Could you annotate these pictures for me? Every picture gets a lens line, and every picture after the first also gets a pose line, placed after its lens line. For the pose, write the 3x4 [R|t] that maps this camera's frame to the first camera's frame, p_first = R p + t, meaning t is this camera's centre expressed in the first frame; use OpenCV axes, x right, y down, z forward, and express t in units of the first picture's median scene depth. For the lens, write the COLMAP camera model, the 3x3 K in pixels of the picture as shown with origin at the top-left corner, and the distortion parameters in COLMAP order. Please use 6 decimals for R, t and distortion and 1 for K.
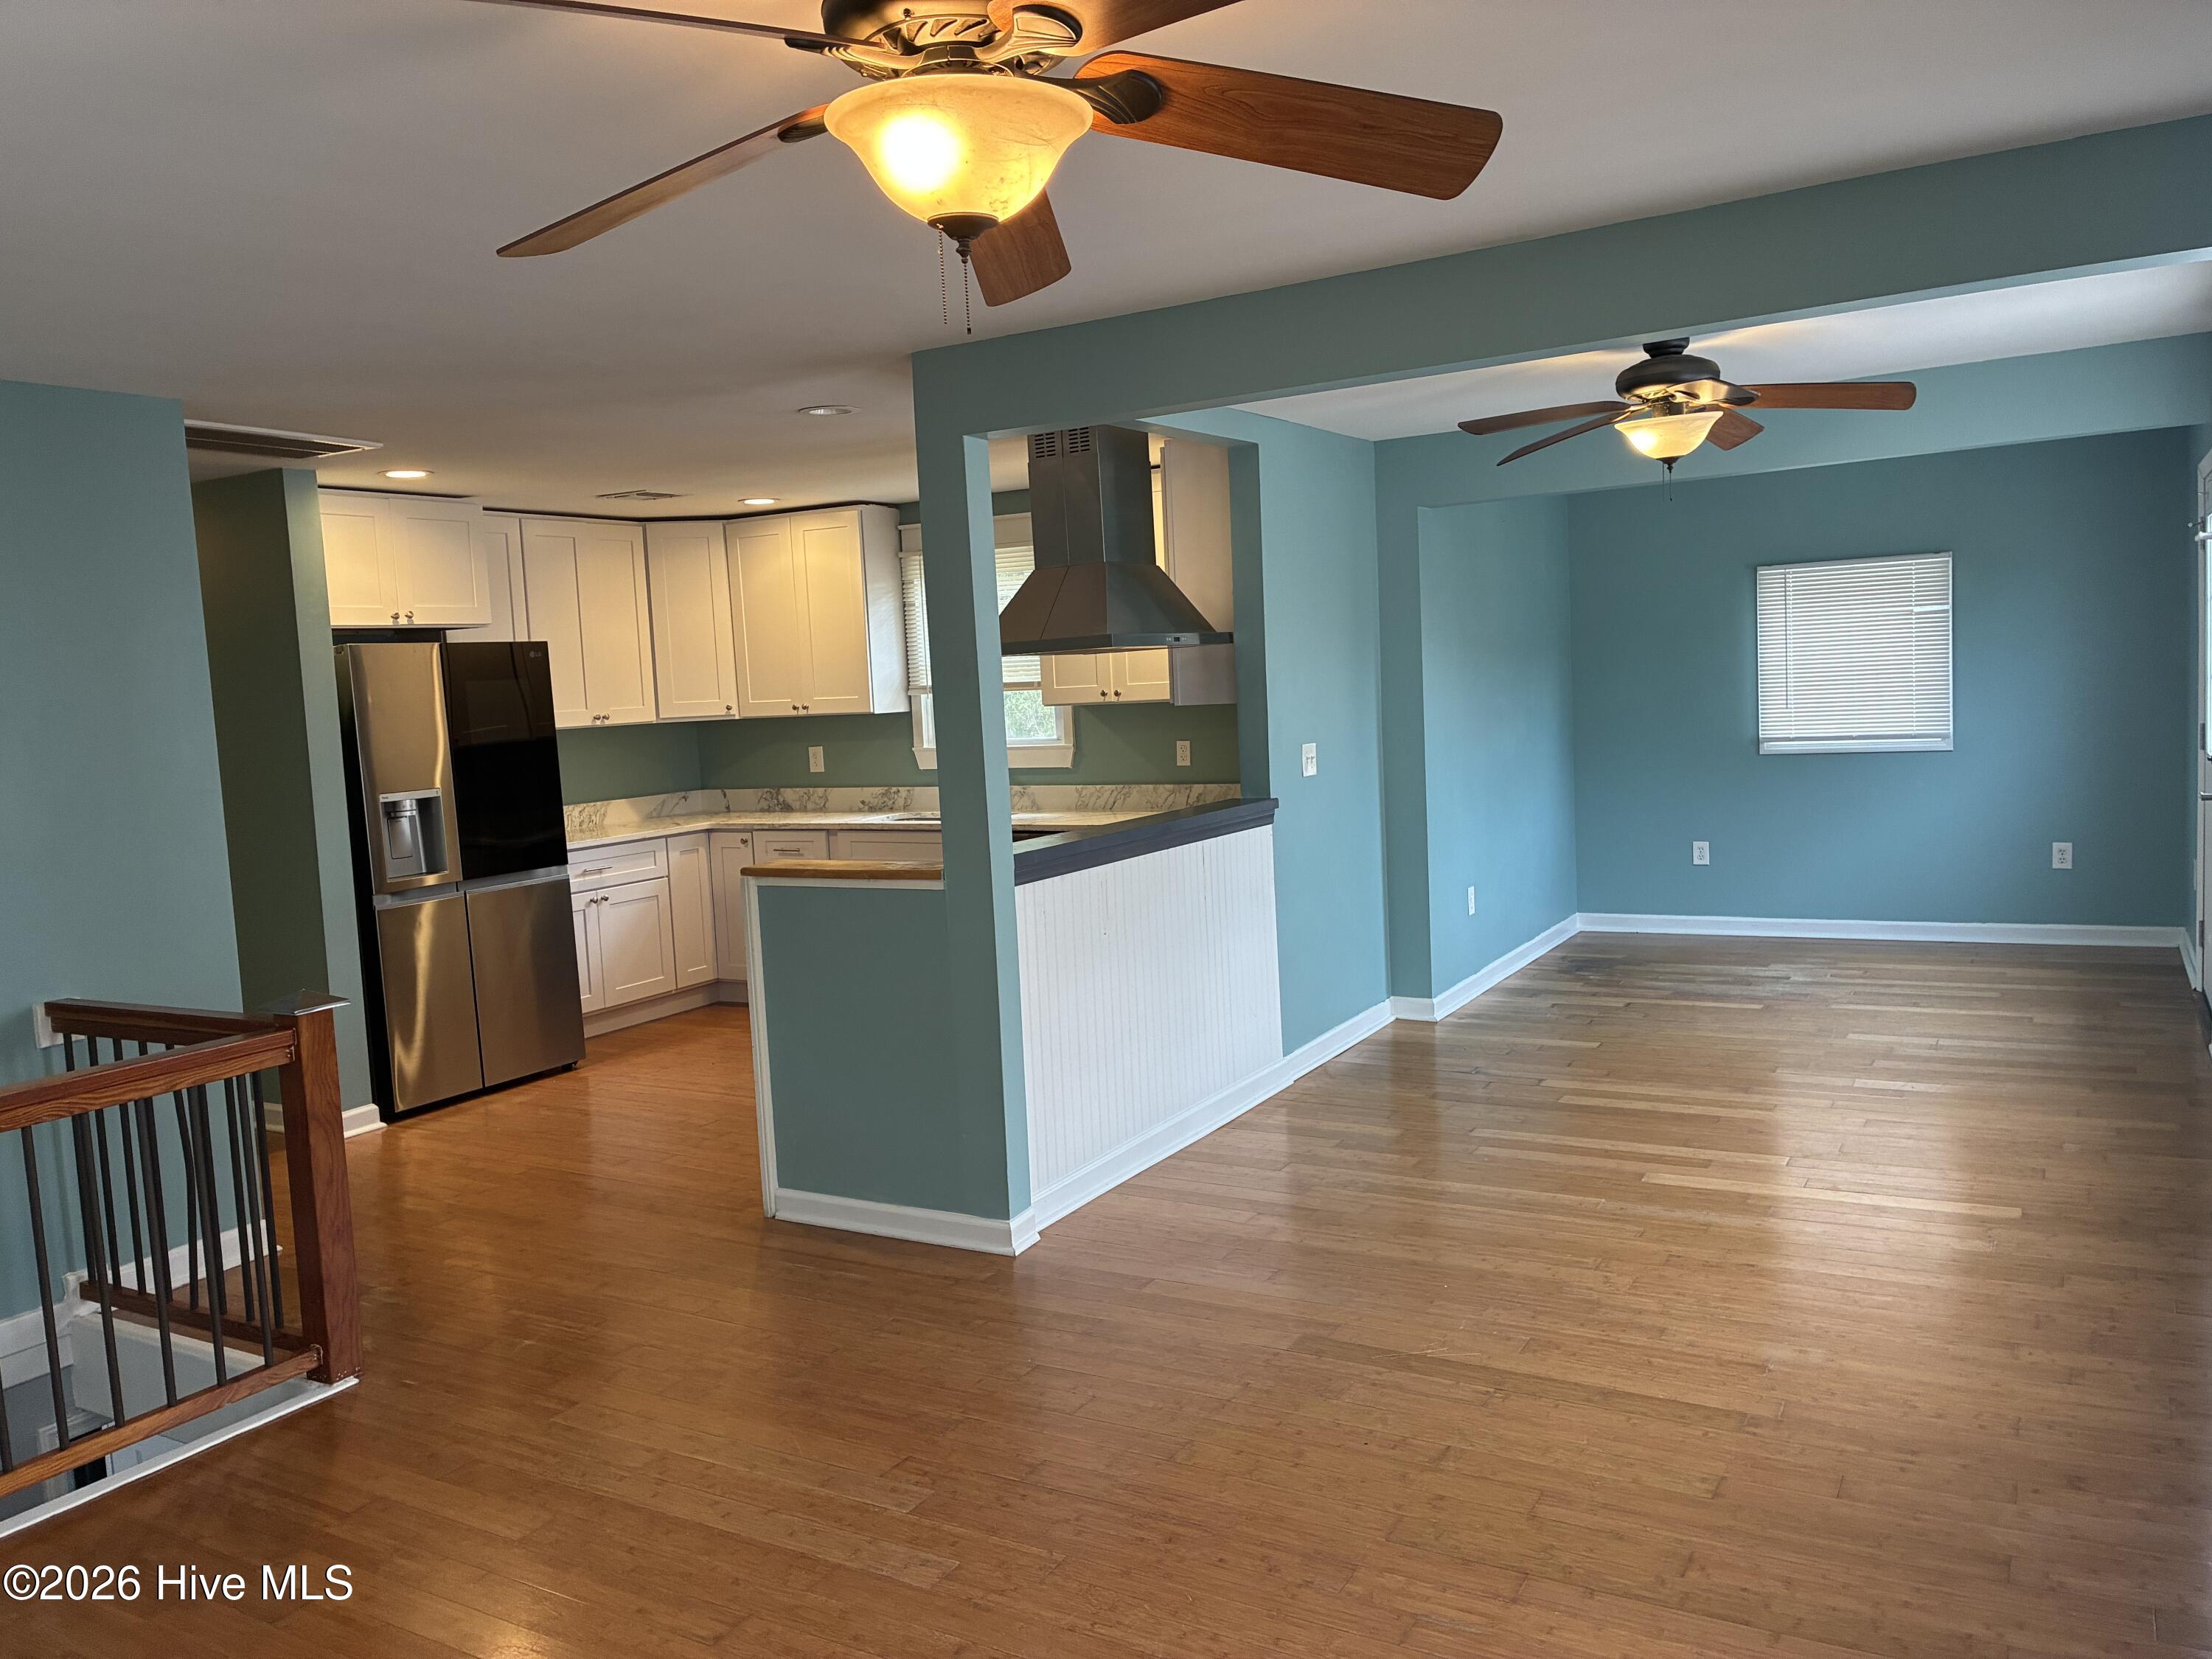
lens RADIAL K [[1661.8, 0, 1099.6], [0, 1661.8, 821.3], [0, 0, 1]] dist [0.056430, -0.079658]
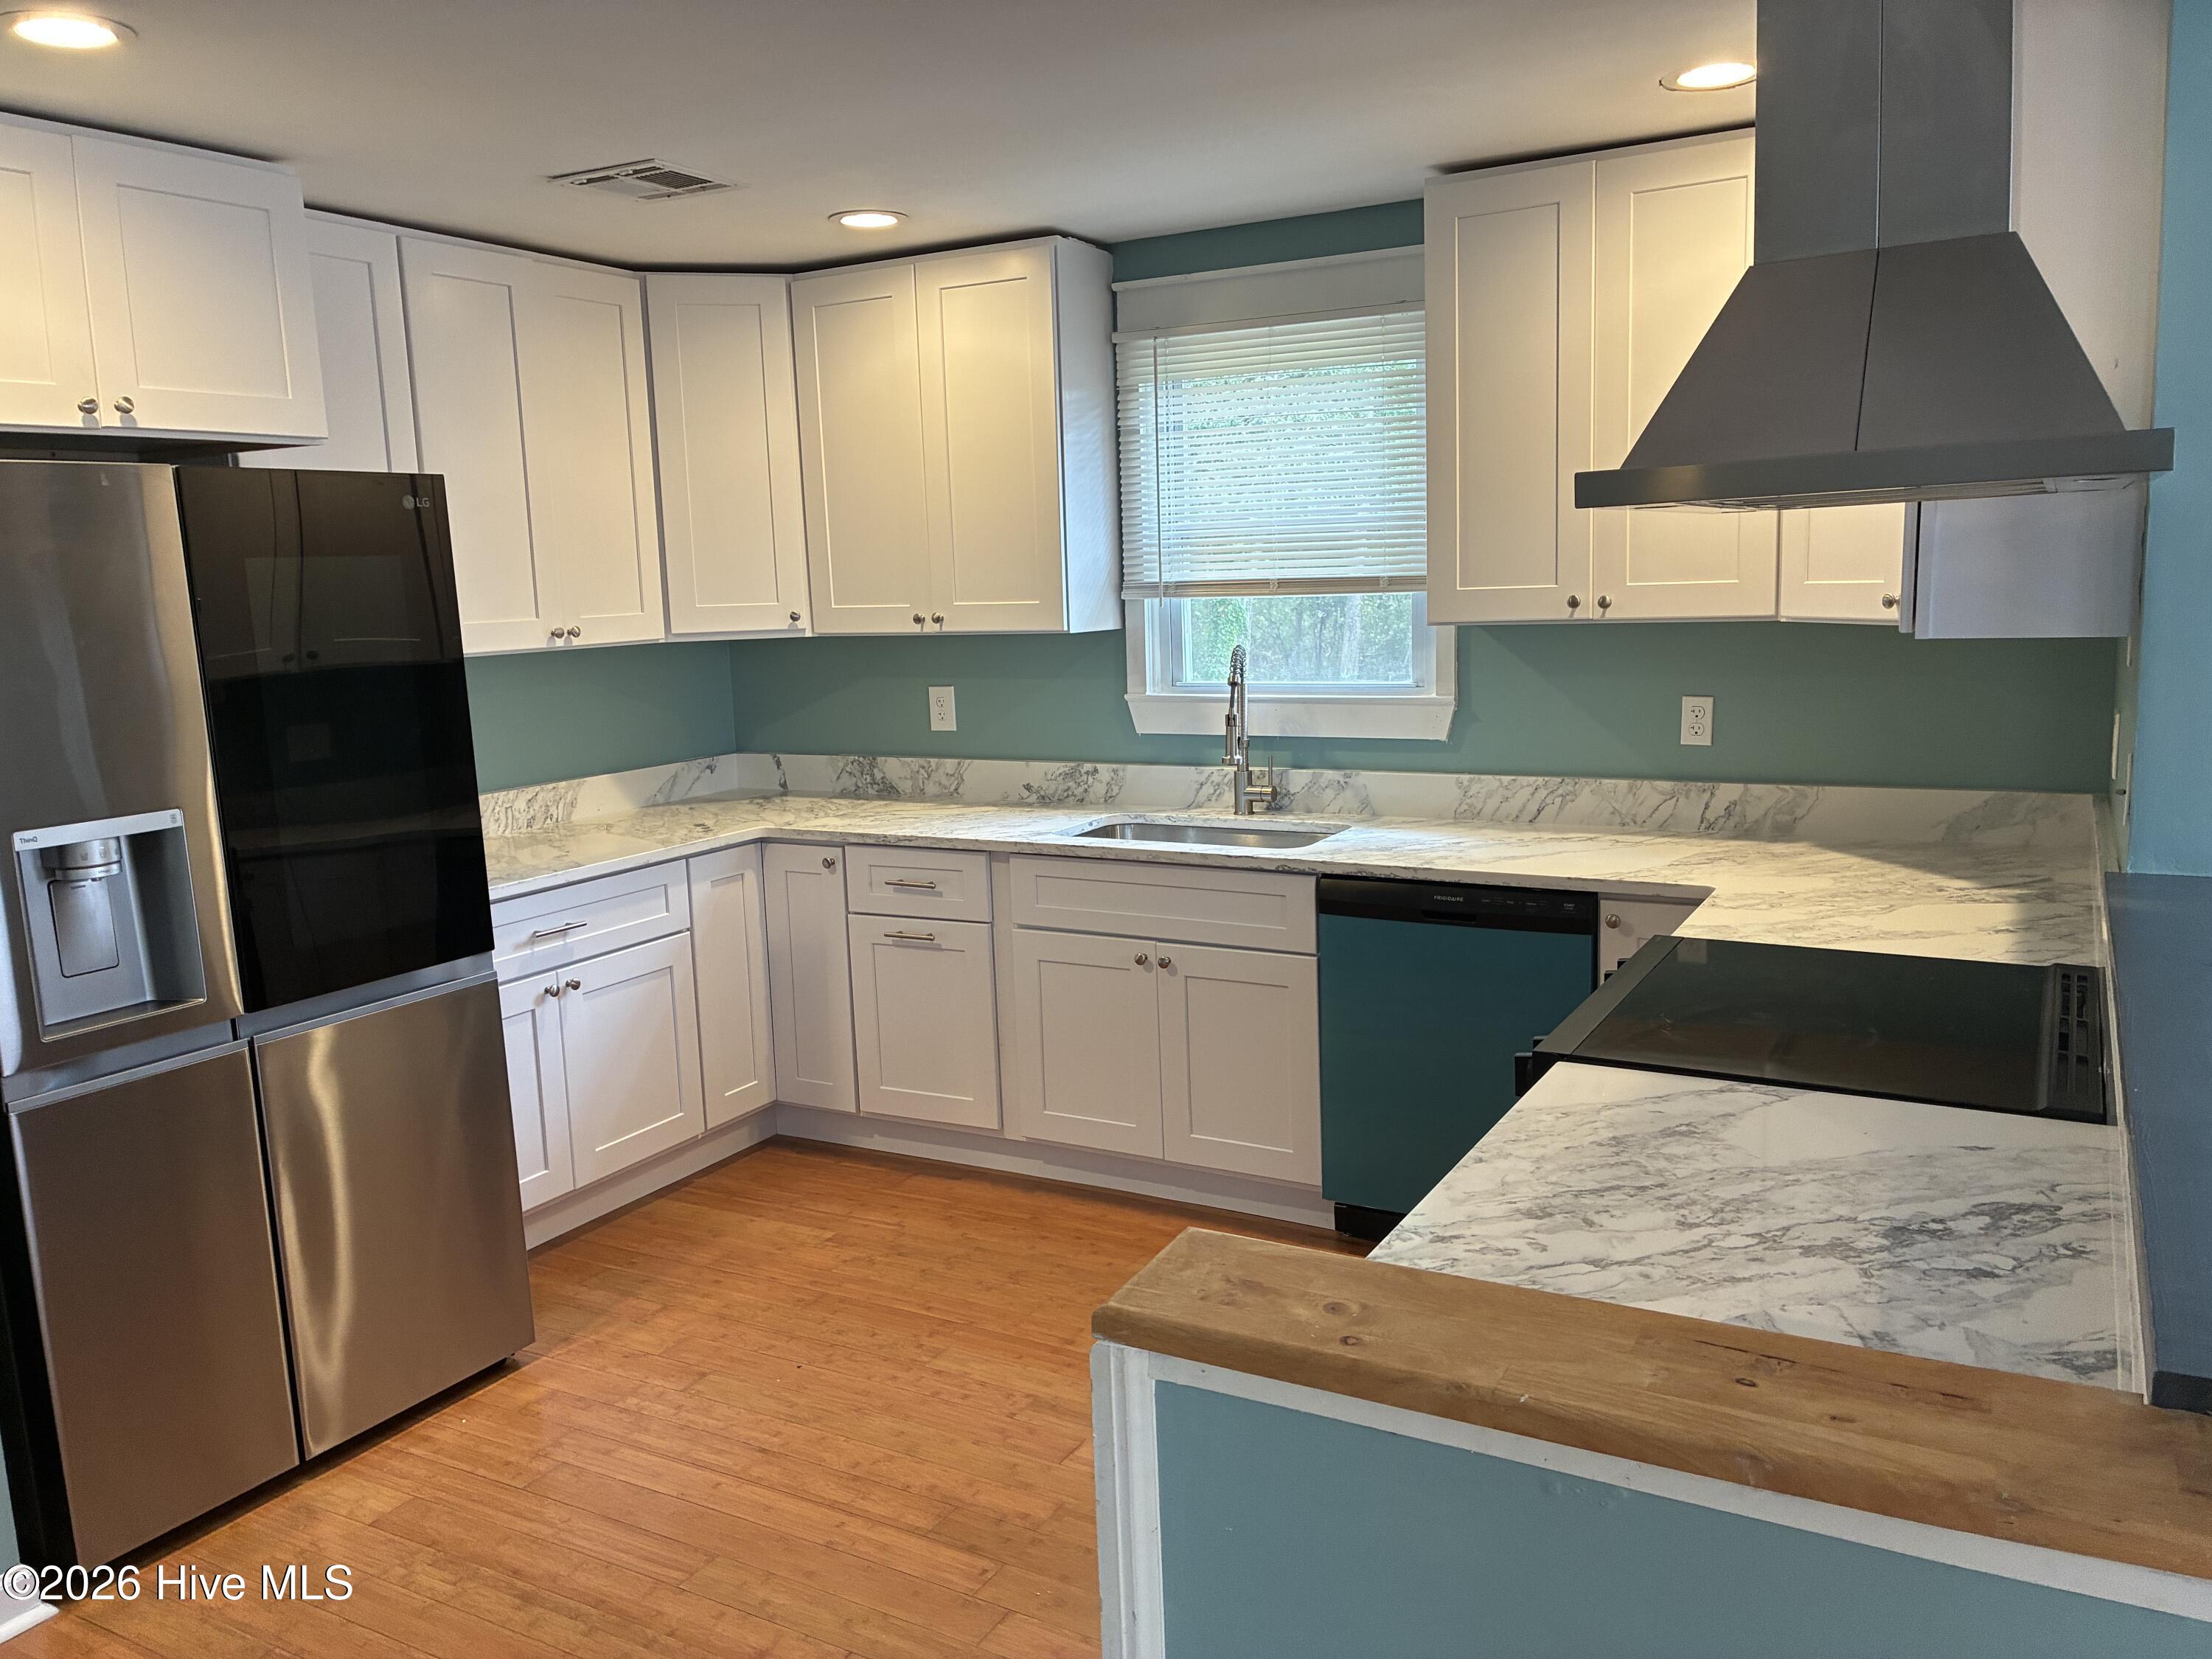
lens RADIAL K [[1661.8, 0, 1099.6], [0, 1661.8, 821.3], [0, 0, 1]] dist [0.056430, -0.079658]
pose [[0.999835, 0.012697, 0.012994, -0.130833], [-0.013459, 0.998087, 0.060336, -0.036030], [-0.012203, -0.060501, 0.998094, 0.450744]]
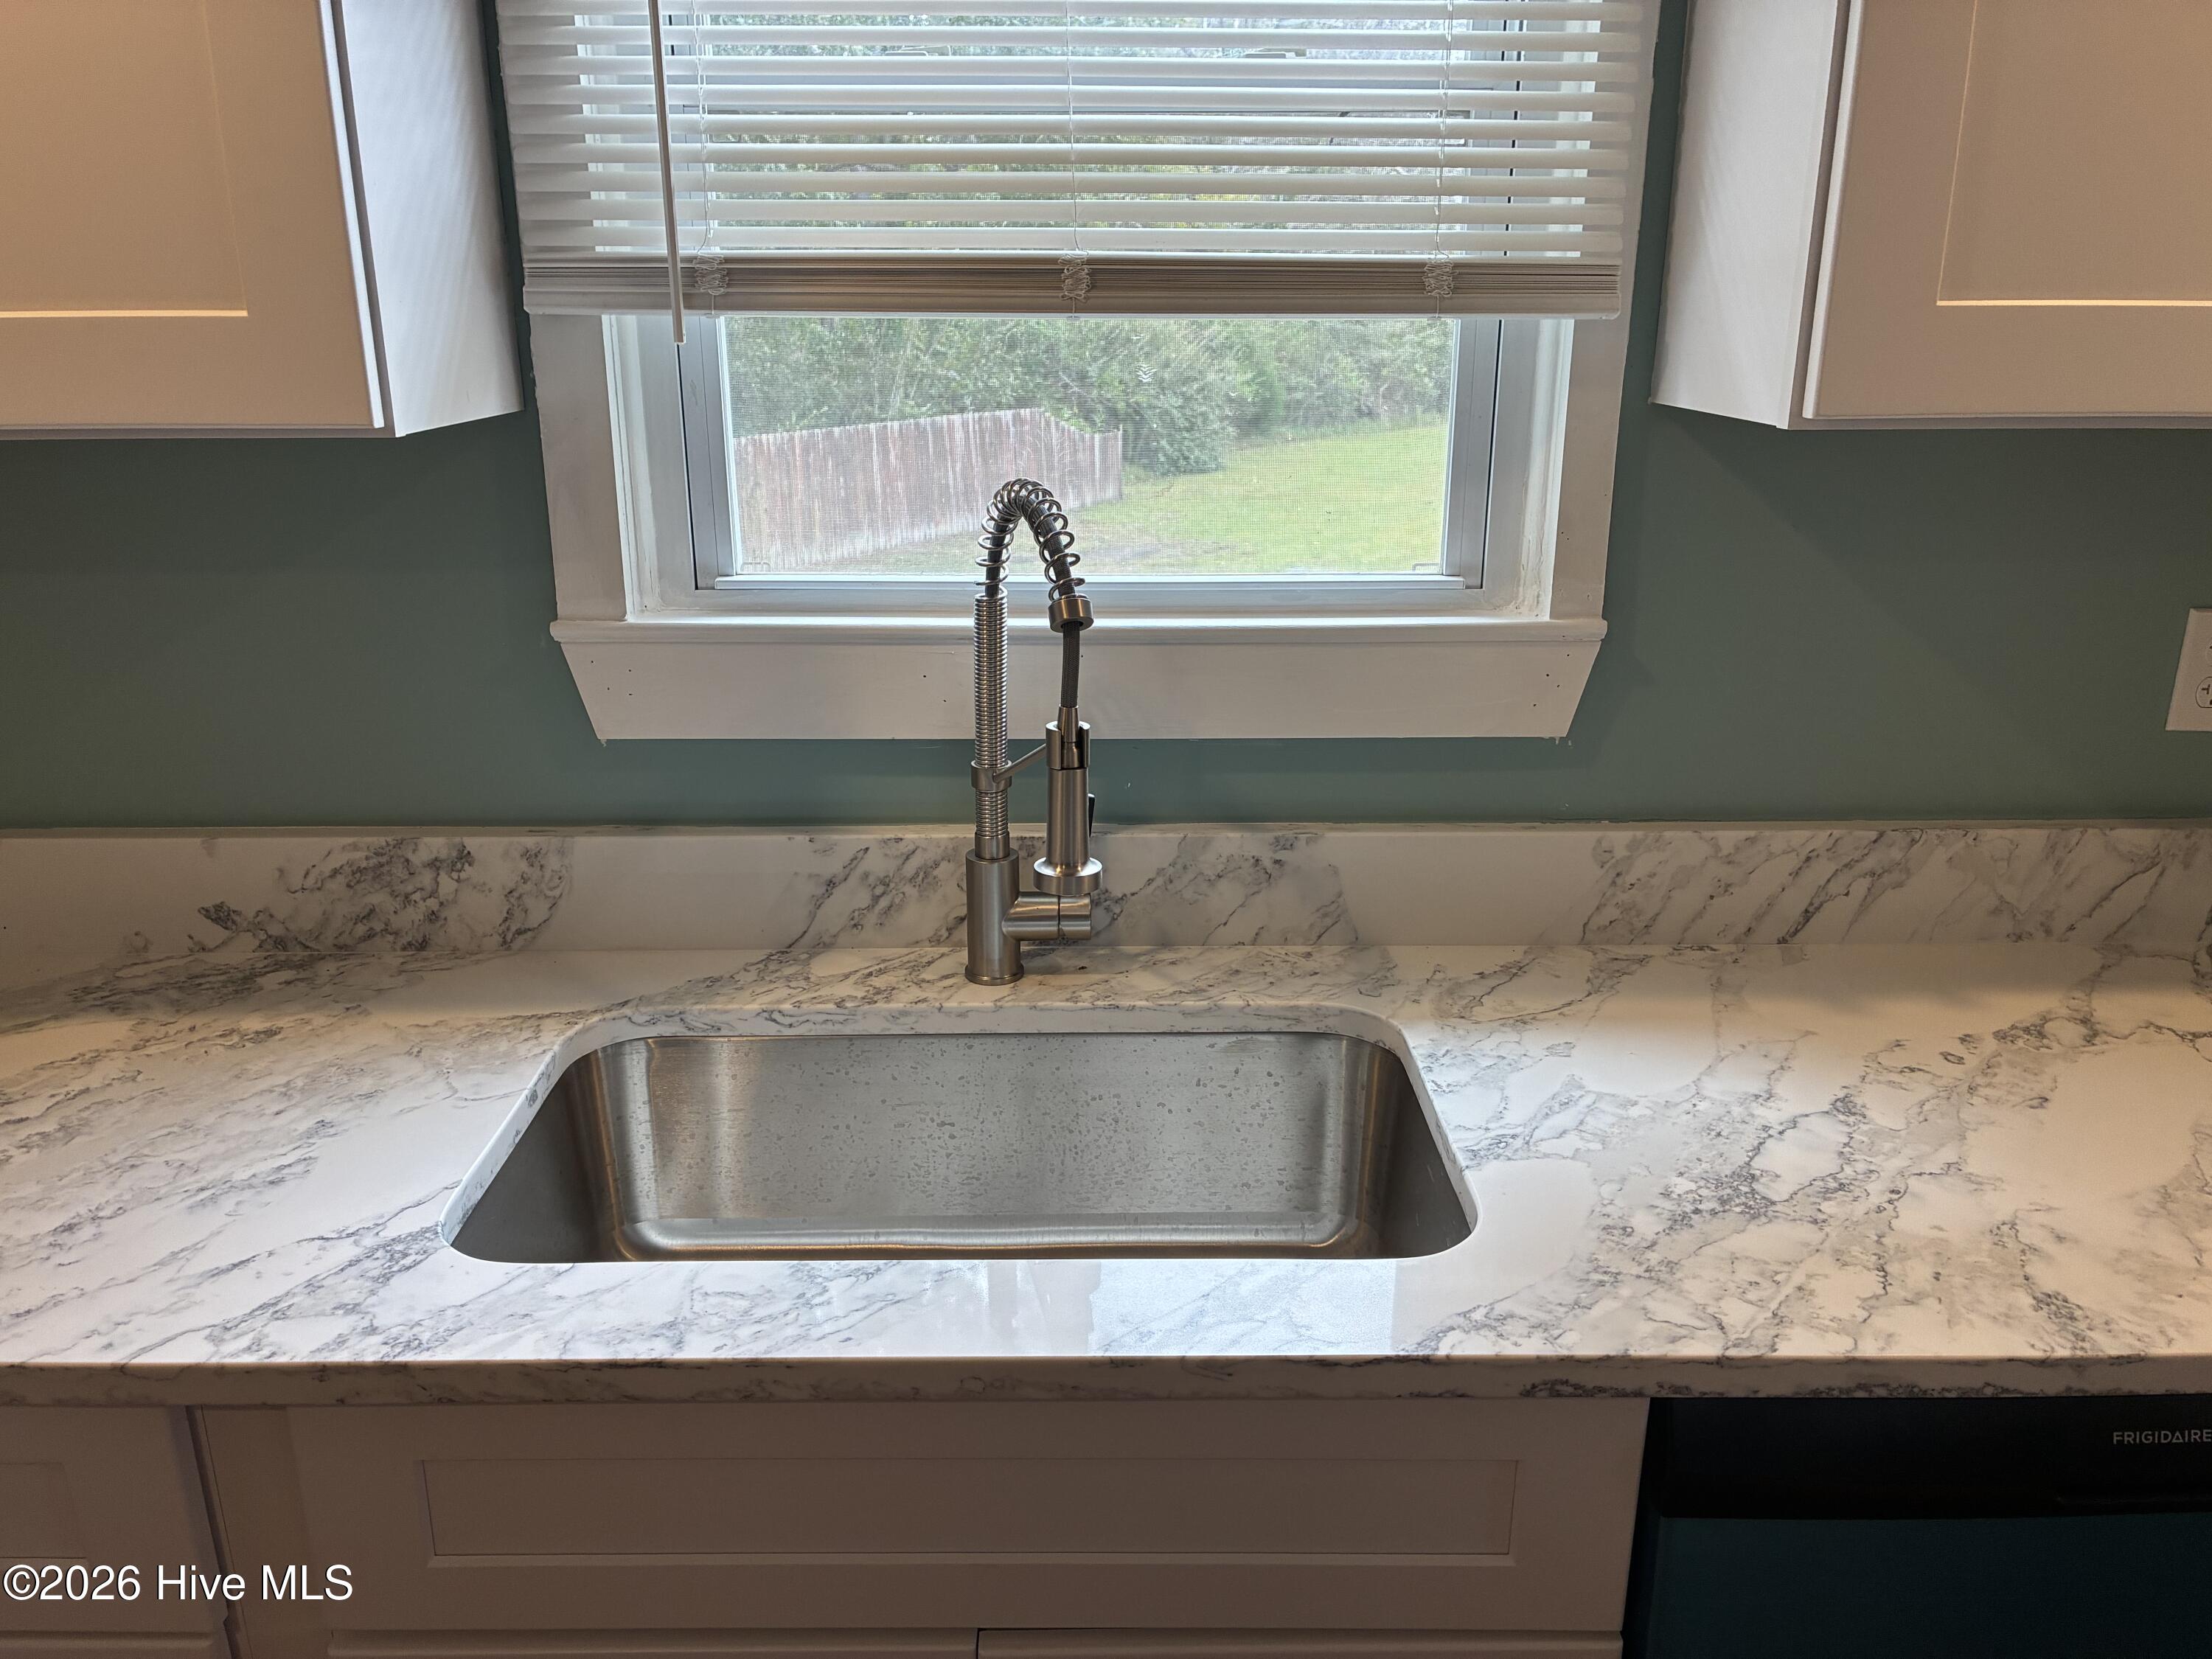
lens RADIAL K [[1671.1, 0, 1112.6], [0, 1671.1, 815.1], [0, 0, 1]] dist [0.054303, -0.068396]
pose [[0.856648, -0.105887, 0.504917, -0.157752], [0.004524, 0.980214, 0.197888, -0.060734], [-0.515881, -0.167236, 0.840178, 0.833154]]
